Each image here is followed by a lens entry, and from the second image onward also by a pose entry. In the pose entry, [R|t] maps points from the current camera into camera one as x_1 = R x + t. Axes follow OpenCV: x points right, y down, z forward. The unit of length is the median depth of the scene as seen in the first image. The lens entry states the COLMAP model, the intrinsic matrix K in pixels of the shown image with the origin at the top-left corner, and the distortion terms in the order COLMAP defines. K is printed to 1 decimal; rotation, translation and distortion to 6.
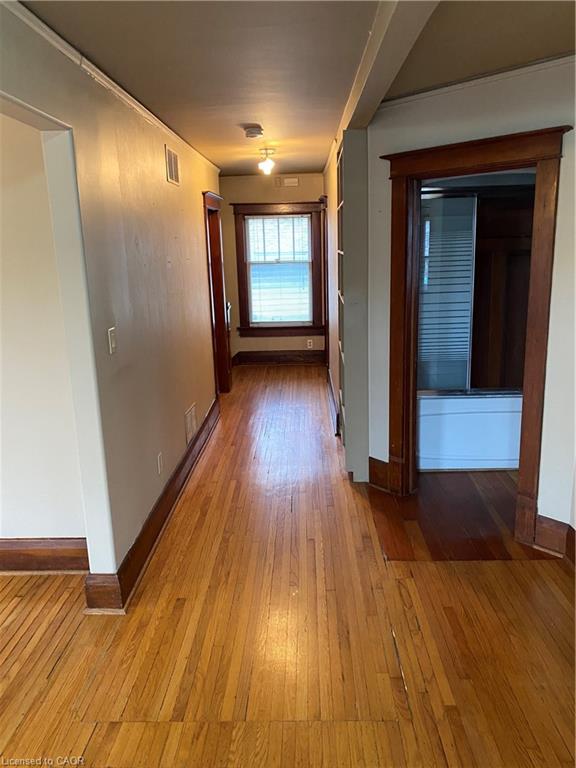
lens RADIAL K [[591.1, 0, 289.5], [0, 591.1, 369.7], [0, 0, 1]] dist [0.000795, -0.000893]
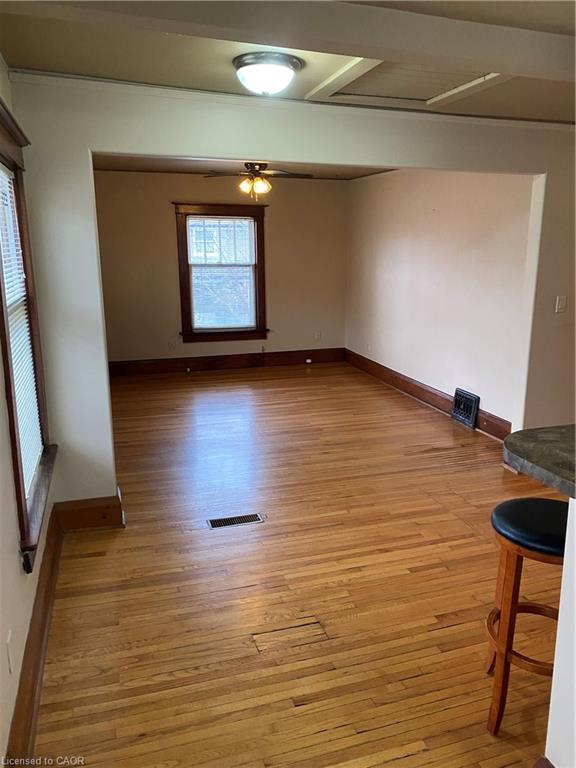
lens RADIAL K [[587.3, 0, 288.0], [0, 587.3, 384.0], [0, 0, 1]] dist [0.006805, 0.002617]
pose [[0.342624, 0.252388, -0.904936, 0.753358], [-0.193365, 0.961560, 0.194970, -0.009266], [0.919358, 0.108182, 0.378256, -0.169584]]
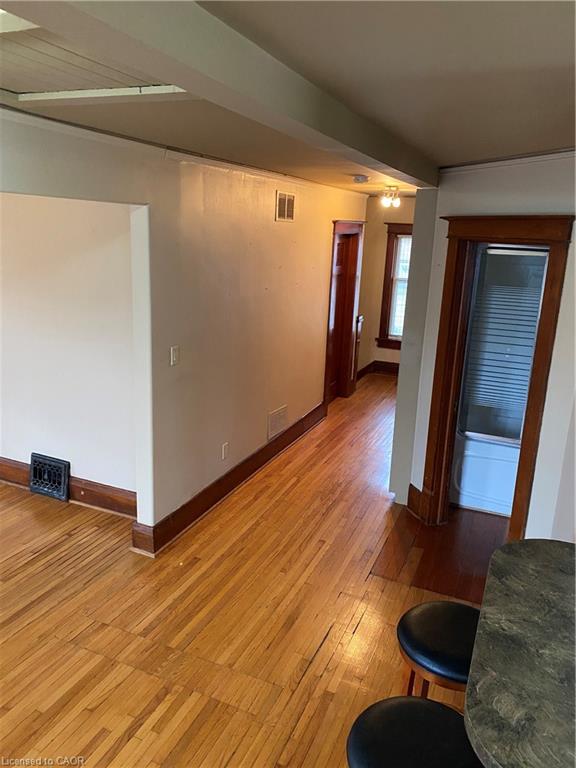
lens RADIAL K [[591.1, 0, 289.5], [0, 591.1, 369.7], [0, 0, 1]] dist [0.000795, -0.000893]
pose [[0.926940, 0.152172, -0.342967, 0.340431], [-0.145459, 0.988323, 0.045378, -0.097306], [0.345867, 0.007826, 0.938251, -0.134166]]
